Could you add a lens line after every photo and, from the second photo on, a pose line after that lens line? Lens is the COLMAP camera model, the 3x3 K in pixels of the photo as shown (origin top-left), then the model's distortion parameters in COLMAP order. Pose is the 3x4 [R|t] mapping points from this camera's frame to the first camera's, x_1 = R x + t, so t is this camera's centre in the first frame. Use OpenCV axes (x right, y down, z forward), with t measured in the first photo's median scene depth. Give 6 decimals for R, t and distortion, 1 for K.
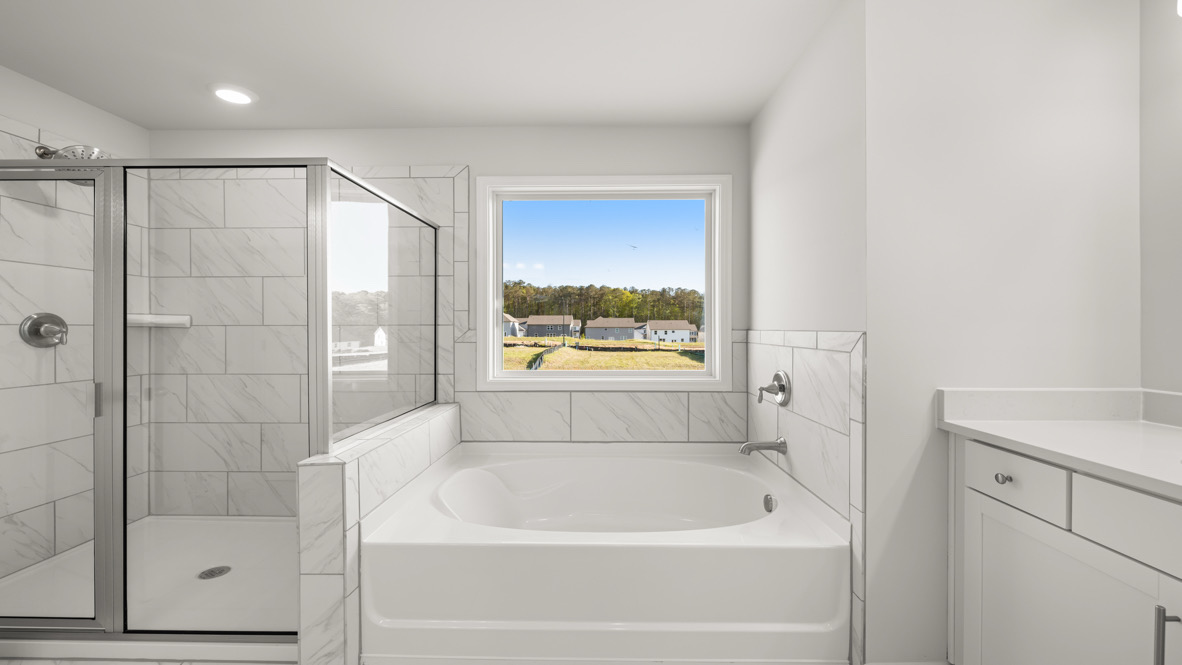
lens RADIAL K [[492.5, 0, 590.2], [0, 492.5, 329.0], [0, 0, 1]] dist [-0.002956, -0.000932]
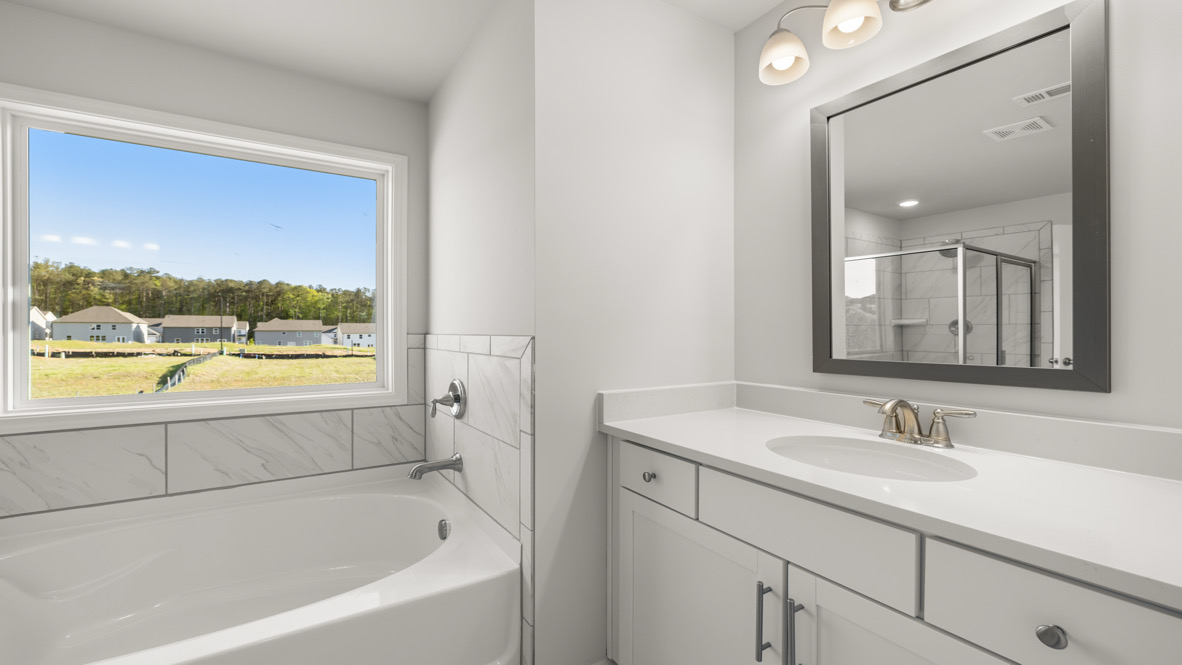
lens RADIAL K [[494.7, 0, 588.4], [0, 494.7, 332.3], [0, 0, 1]] dist [-0.017482, -0.000994]
pose [[0.833669, 0.000497, 0.552264, 0.089525], [0.000081, 0.999999, -0.001022, -0.000398], [-0.552265, 0.000896, 0.833668, 0.114103]]
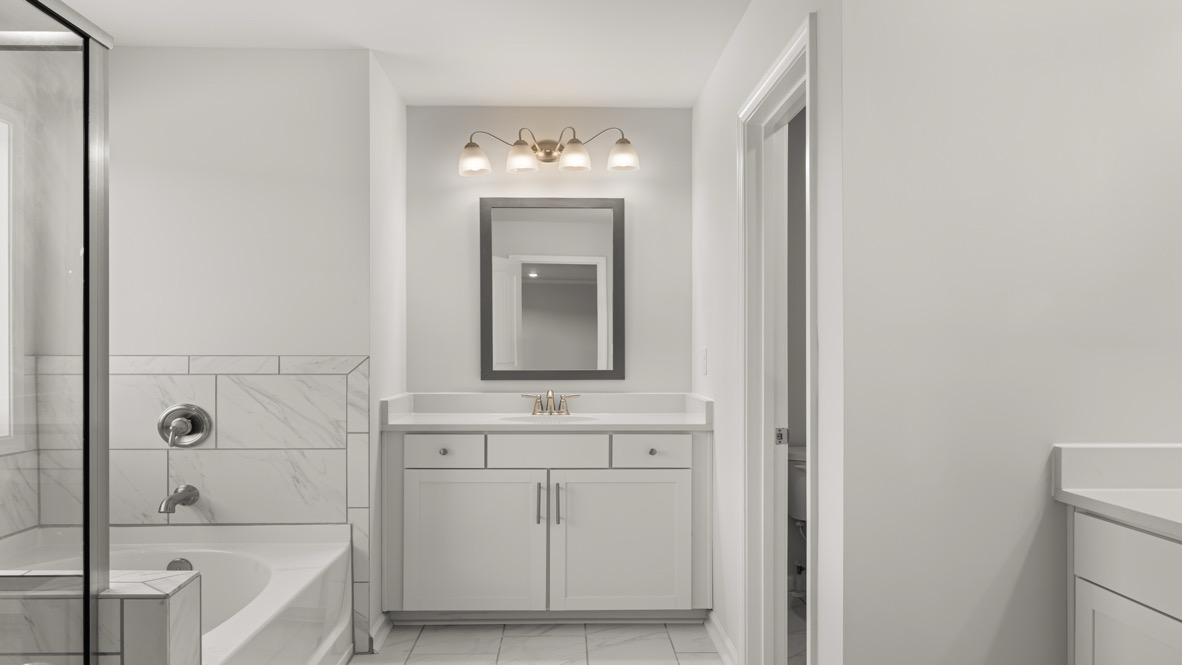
lens RADIAL K [[889.0, 0, 594.8], [0, 889.0, 338.4], [0, 0, 1]] dist [0.003472, 0.000012]
pose [[-0.050689, 0.015309, 0.998597, -1.128596], [0.000514, 0.999883, -0.015302, -0.002700], [-0.998714, -0.000263, -0.050691, 0.388350]]
